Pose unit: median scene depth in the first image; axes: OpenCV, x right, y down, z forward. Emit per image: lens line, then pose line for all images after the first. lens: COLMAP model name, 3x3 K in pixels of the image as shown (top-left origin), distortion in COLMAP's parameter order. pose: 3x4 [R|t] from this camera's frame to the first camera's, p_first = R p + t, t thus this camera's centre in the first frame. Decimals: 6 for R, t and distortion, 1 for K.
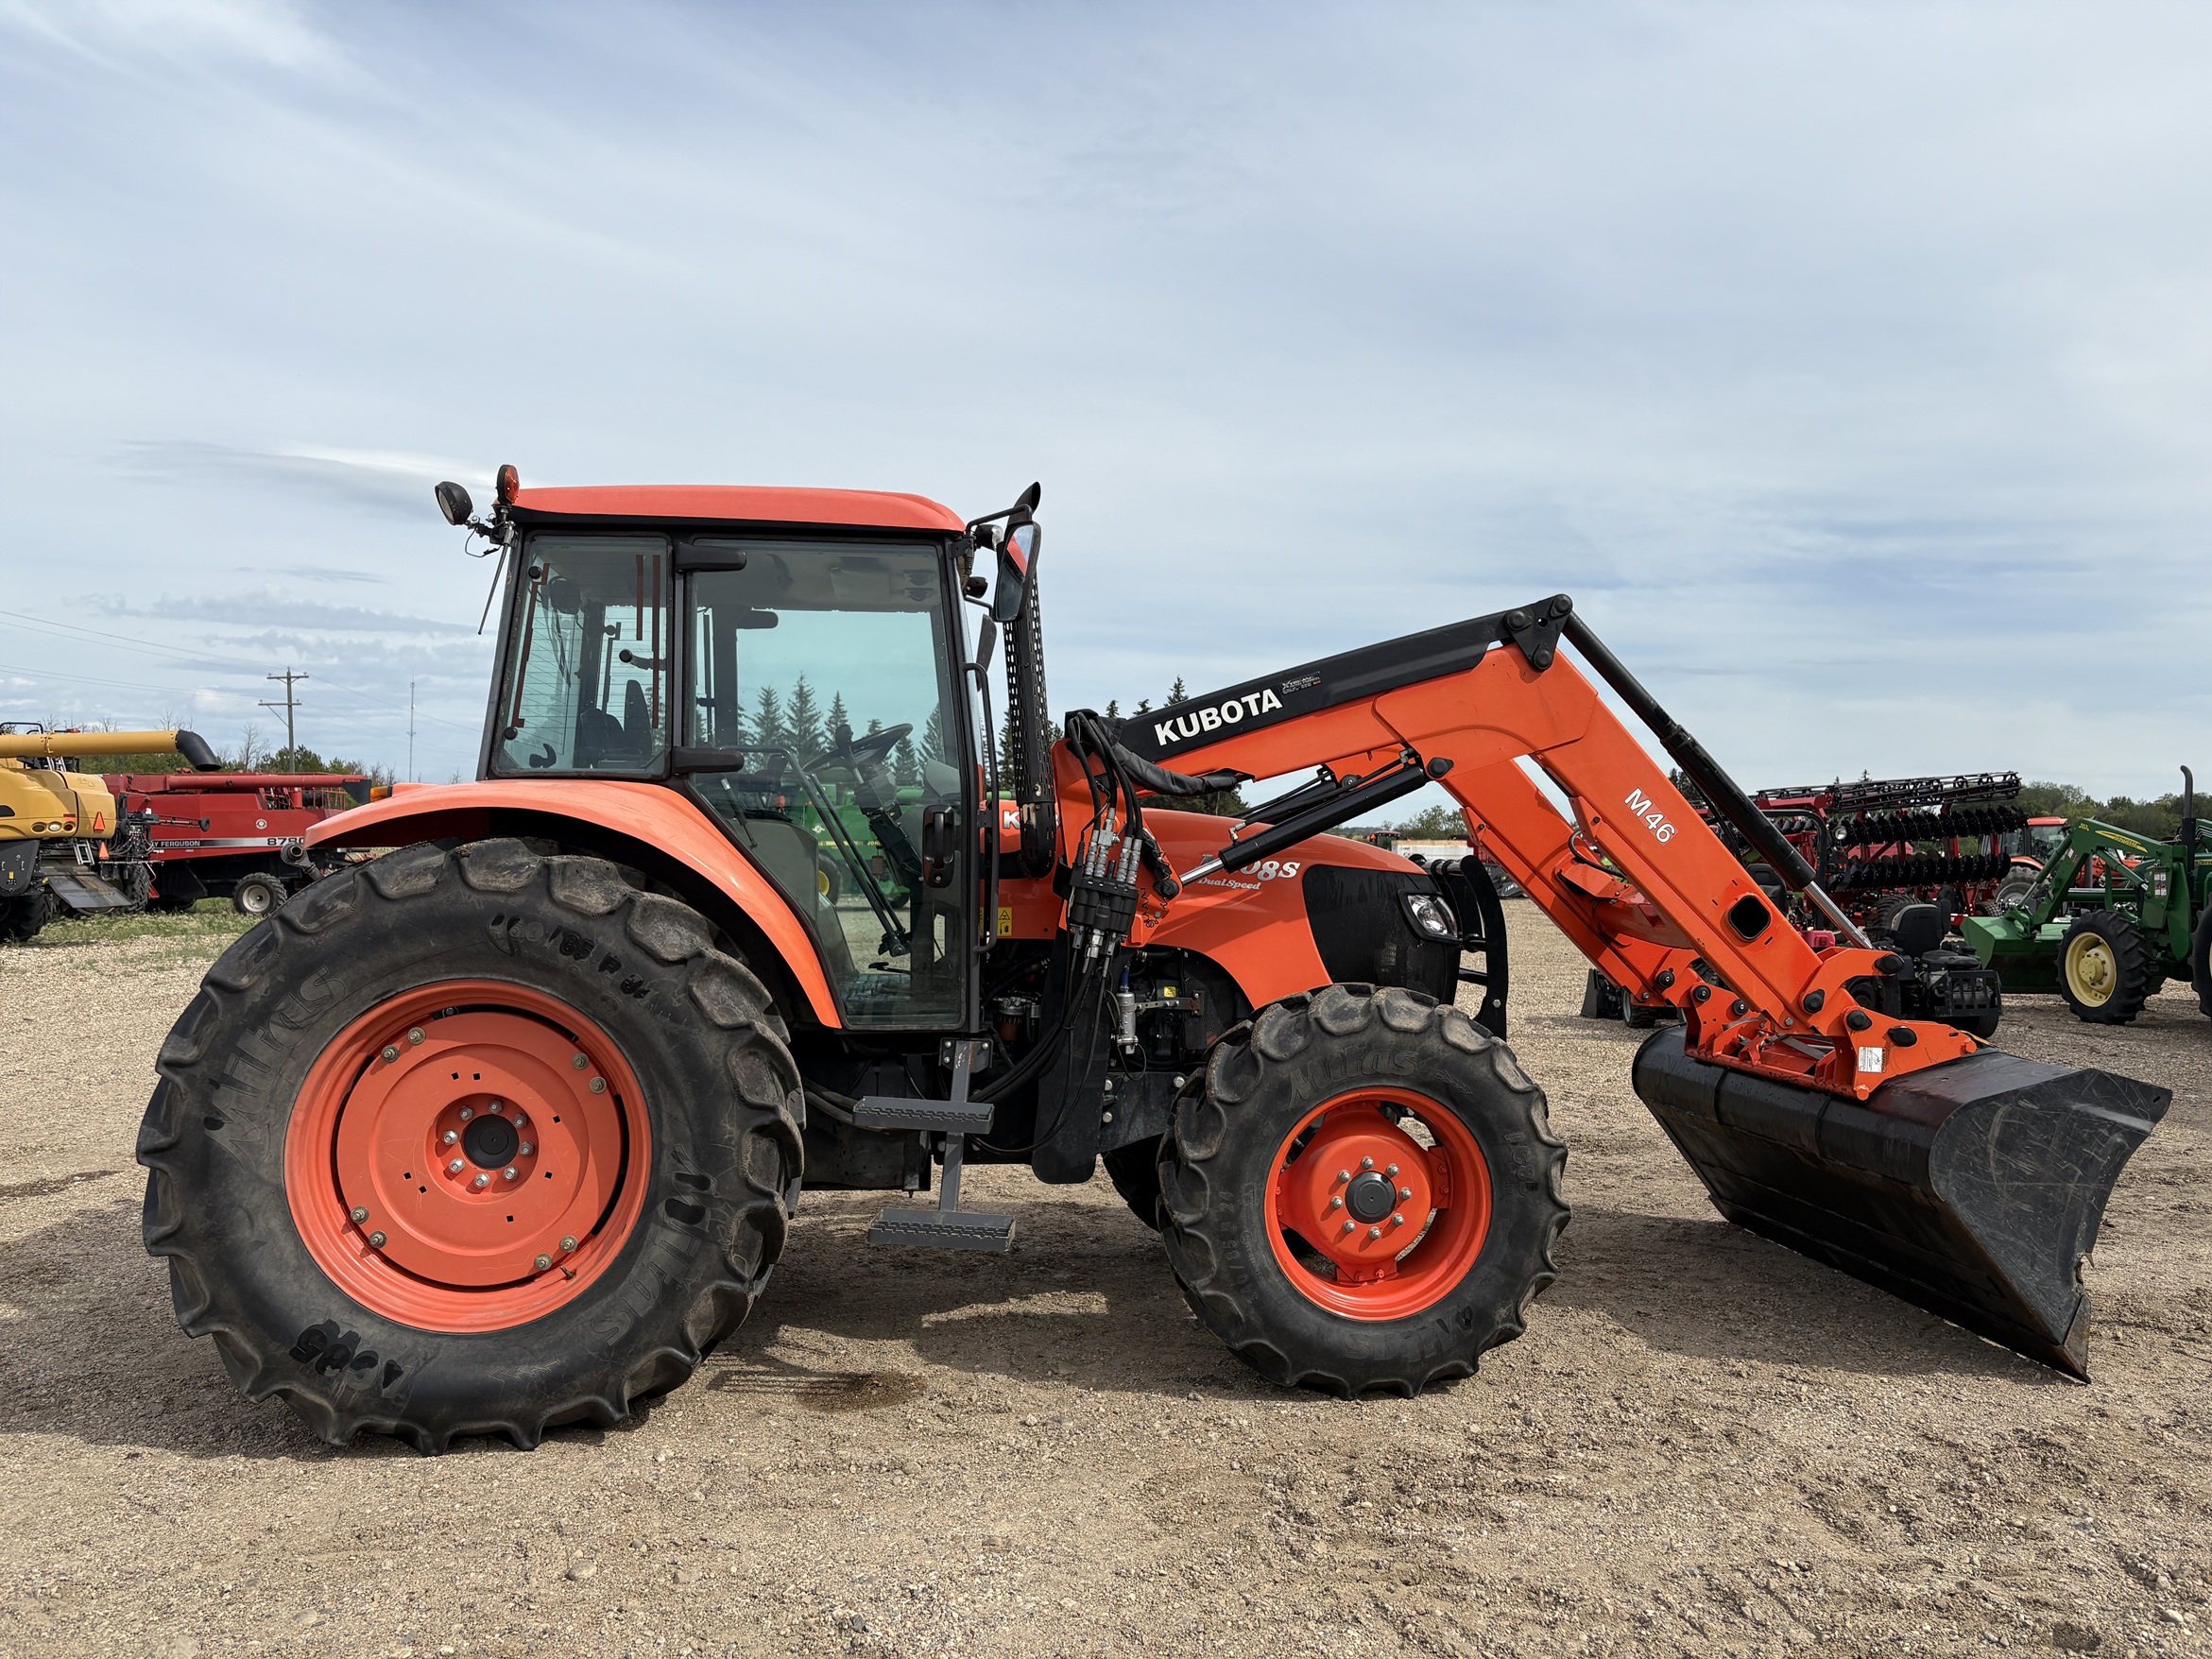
lens RADIAL K [[1685.5, 0, 1113.1], [0, 1685.5, 827.8], [0, 0, 1]] dist [0.063315, -0.064889]
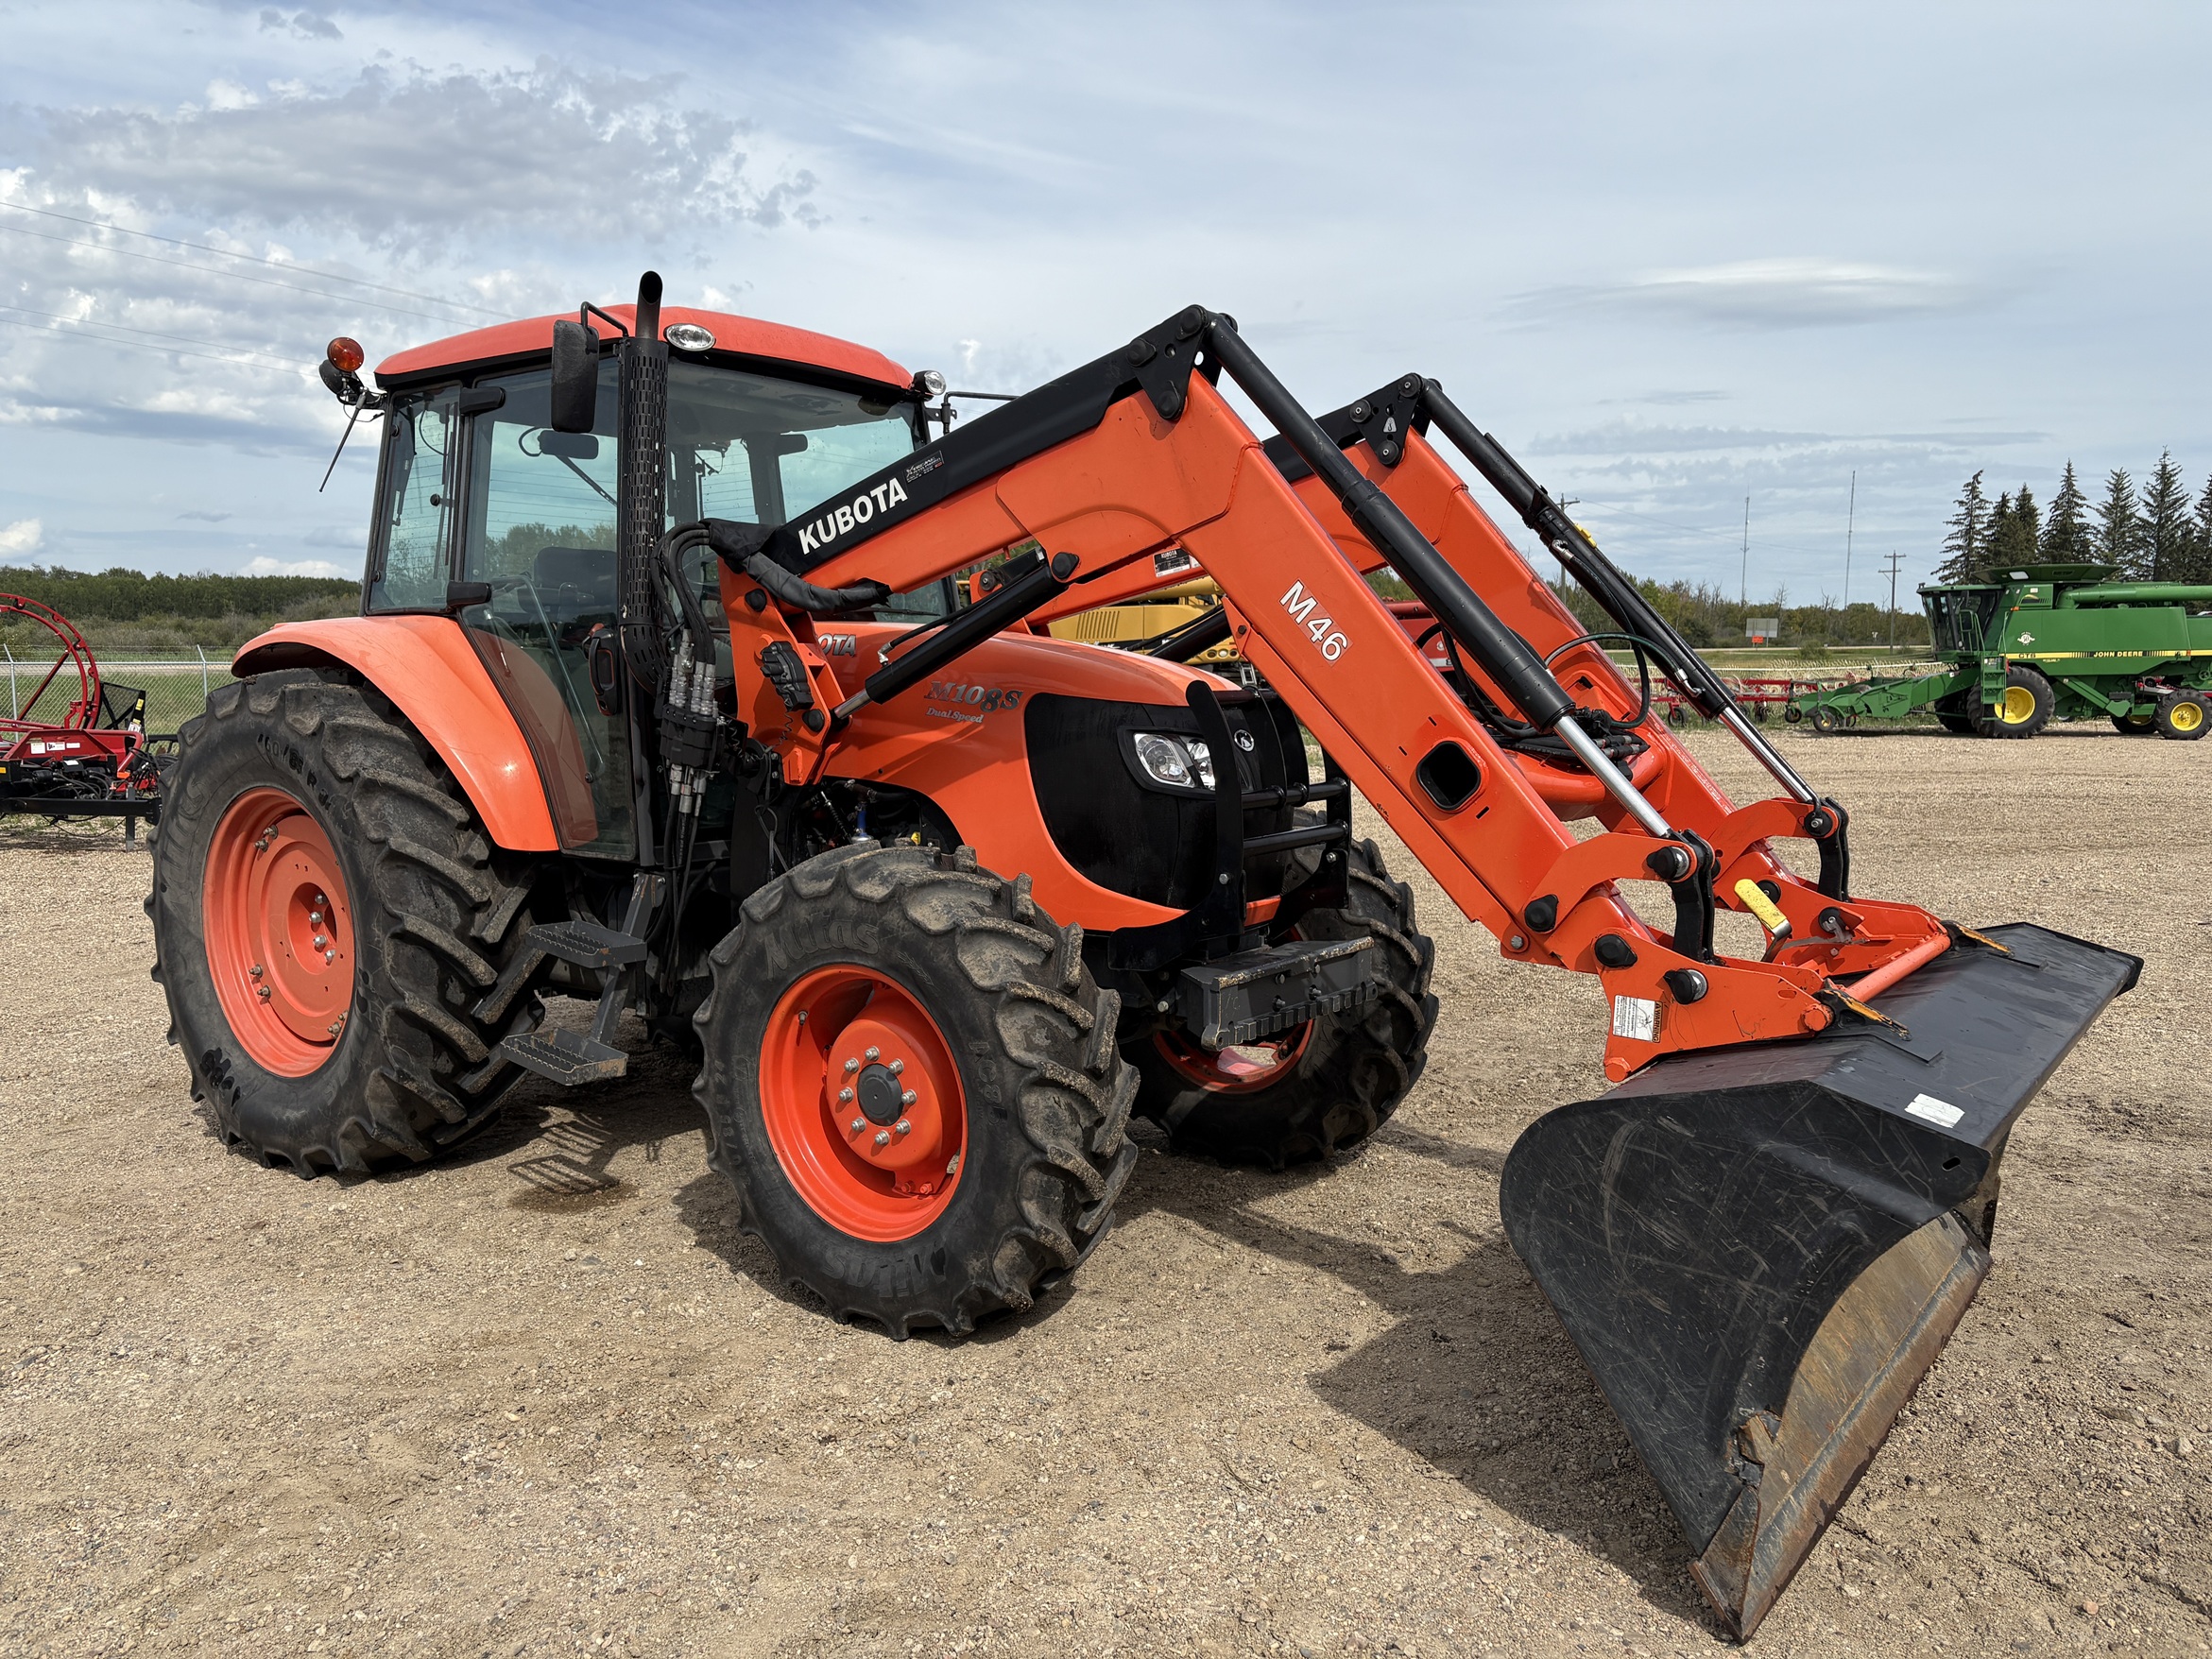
lens RADIAL K [[1685.5, 0, 1100.3], [0, 1685.5, 832.7], [0, 0, 1]] dist [0.063315, -0.064889]
pose [[0.725150, 0.059463, -0.686019, 0.772937], [0.016587, 0.994467, 0.103731, 0.006036], [0.688391, -0.086600, 0.720151, 0.478836]]
